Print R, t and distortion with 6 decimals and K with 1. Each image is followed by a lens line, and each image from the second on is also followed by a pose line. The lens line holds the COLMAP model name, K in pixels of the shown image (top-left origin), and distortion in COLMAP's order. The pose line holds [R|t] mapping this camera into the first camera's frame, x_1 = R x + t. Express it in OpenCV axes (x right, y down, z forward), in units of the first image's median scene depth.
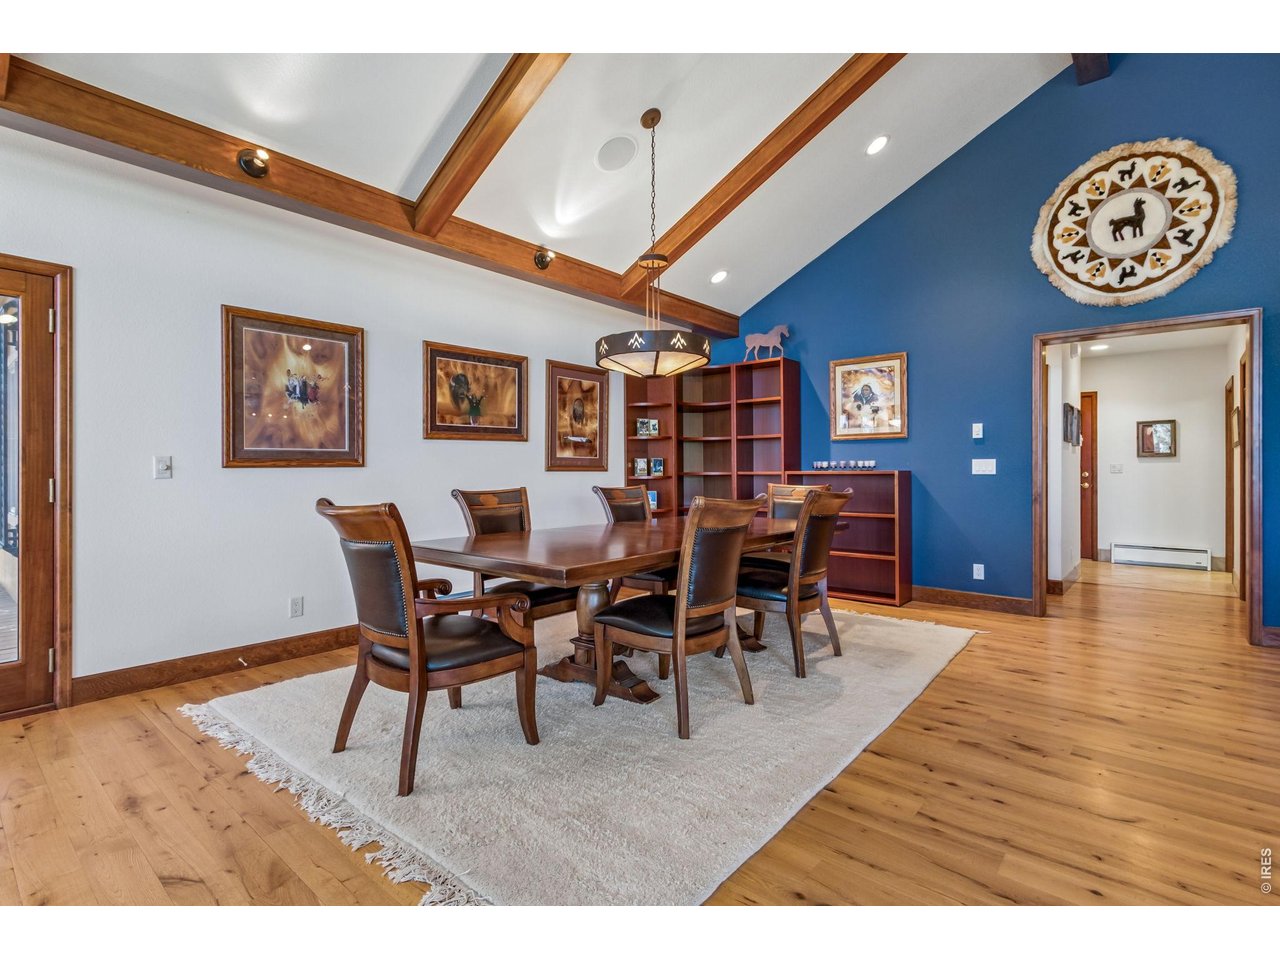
lens RADIAL K [[606.7, 0, 640.9], [0, 606.7, 478.8], [0, 0, 1]] dist [0.002705, 0.000318]
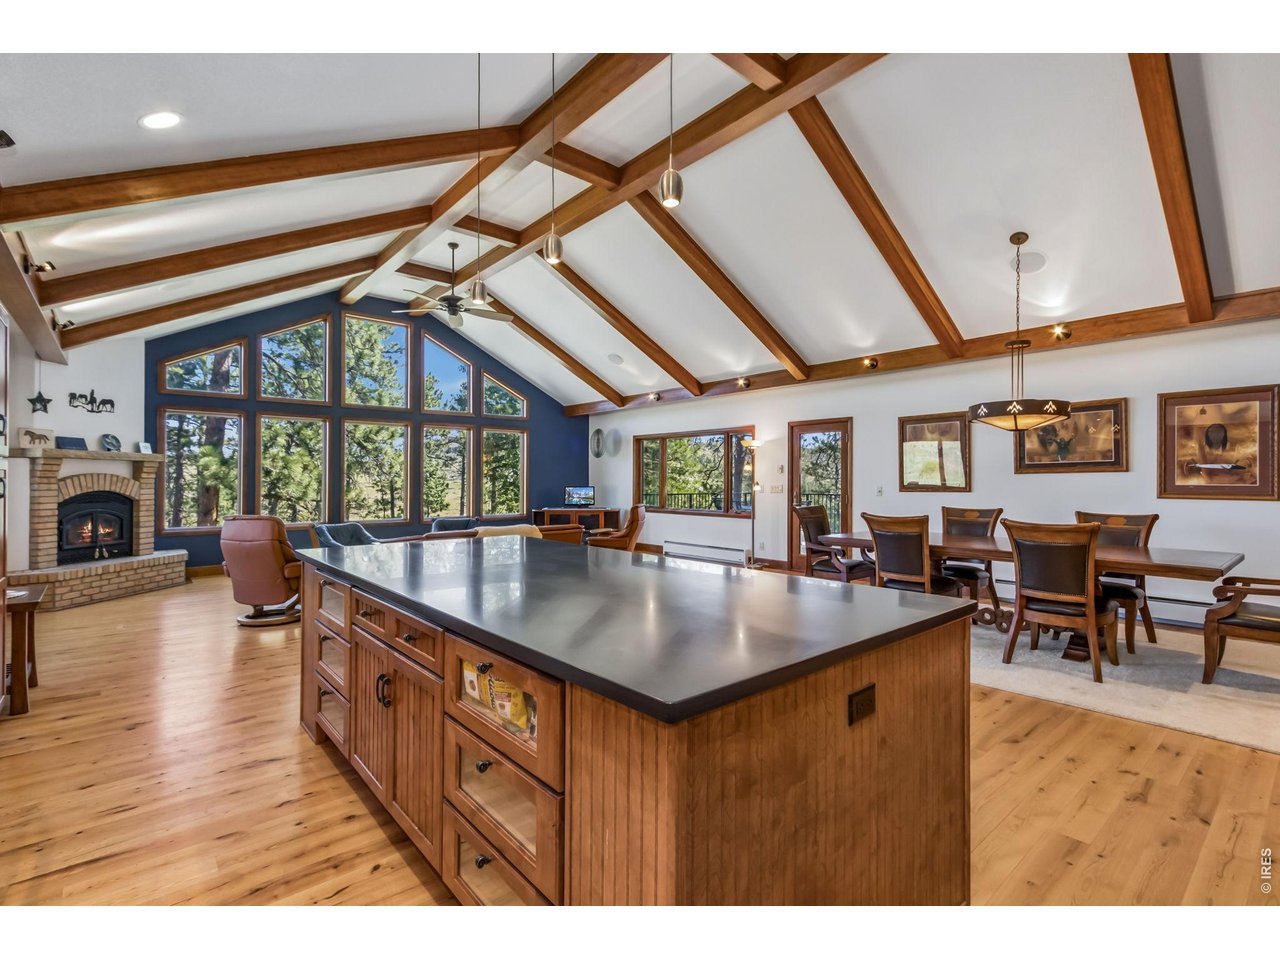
lens RADIAL K [[606.7, 0, 640.4], [0, 606.7, 475.1], [0, 0, 1]] dist [0.002705, 0.000318]
pose [[-0.128791, 0.000091, -0.991672, 1.140984], [-0.007215, 0.999973, 0.001028, -0.052788], [0.991646, 0.007287, -0.128787, 0.256904]]
